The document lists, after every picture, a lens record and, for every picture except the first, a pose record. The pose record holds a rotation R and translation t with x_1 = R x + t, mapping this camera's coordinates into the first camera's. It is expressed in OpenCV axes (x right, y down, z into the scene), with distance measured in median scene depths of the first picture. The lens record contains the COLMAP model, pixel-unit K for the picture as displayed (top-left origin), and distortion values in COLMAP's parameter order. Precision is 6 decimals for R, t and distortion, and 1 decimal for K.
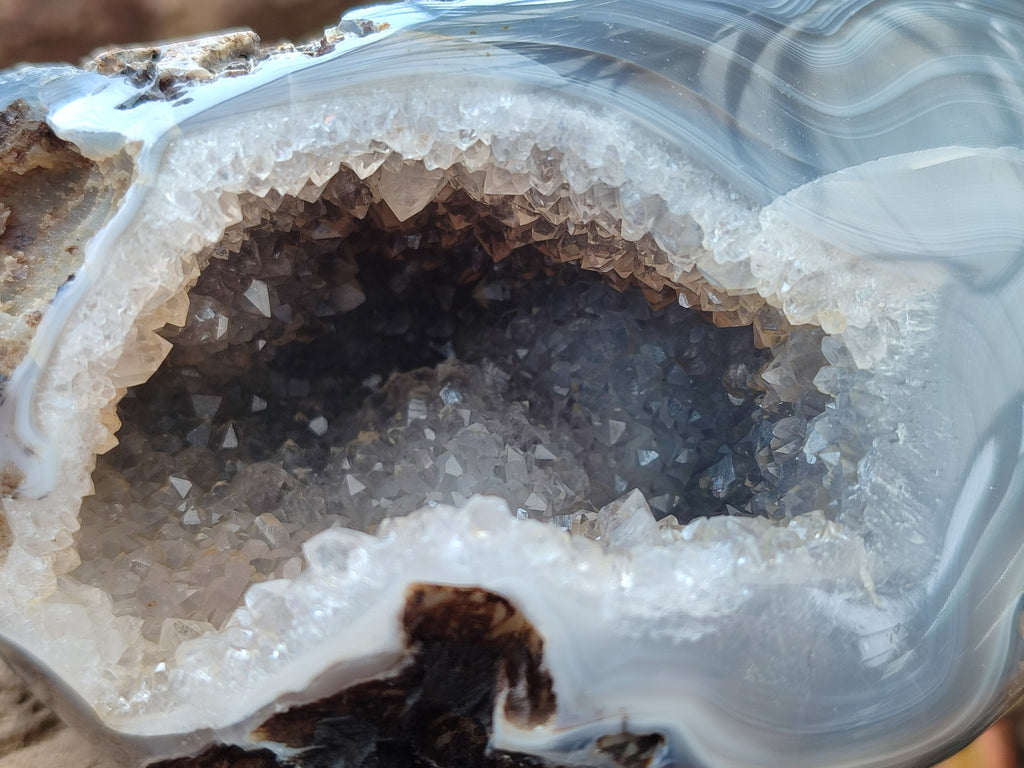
lens RADIAL K [[1591.0, 0, 512.0], [0, 1591.0, 384.0], [0, 0, 1]] dist [0.424680, -2.921266]
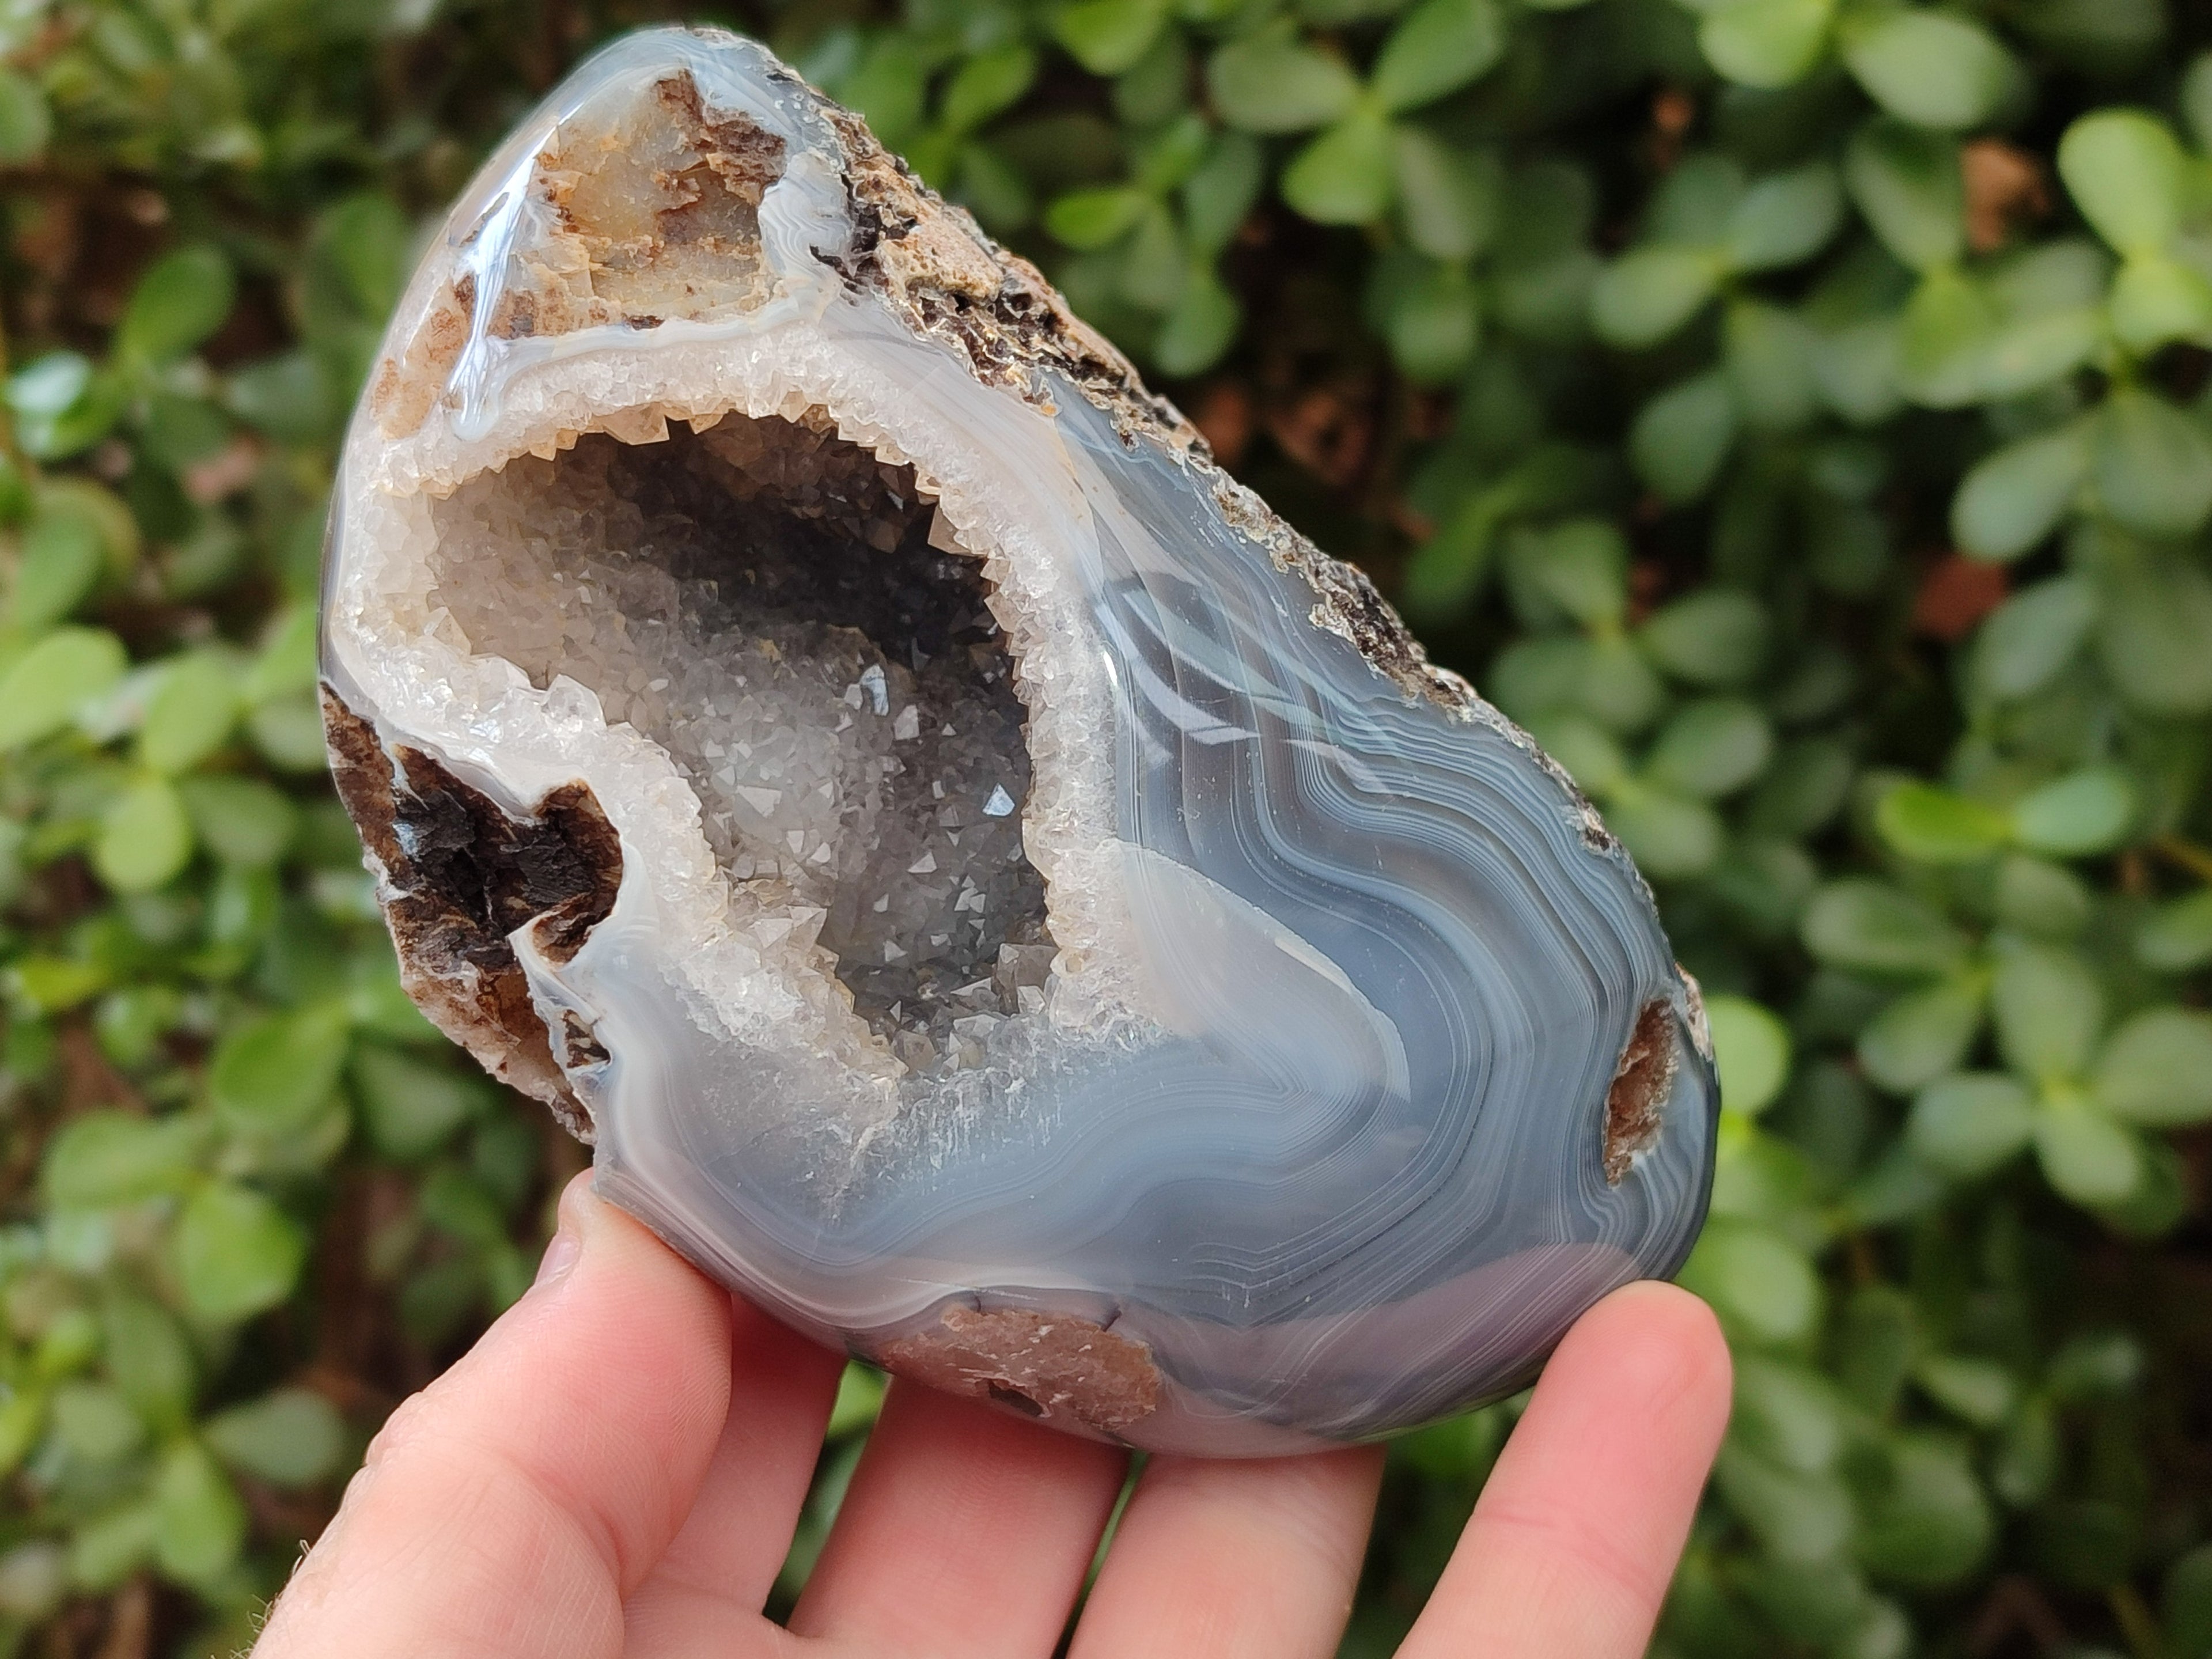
lens RADIAL K [[3436.8, 0, 1106.0], [0, 3436.8, 829.5], [0, 0, 1]] dist [0.424680, -2.921266]
pose [[0.593457, 0.799341, -0.094144, 0.352769], [-0.783531, 0.600513, 0.159574, -0.451408], [0.184088, -0.020935, 0.982687, -1.076714]]
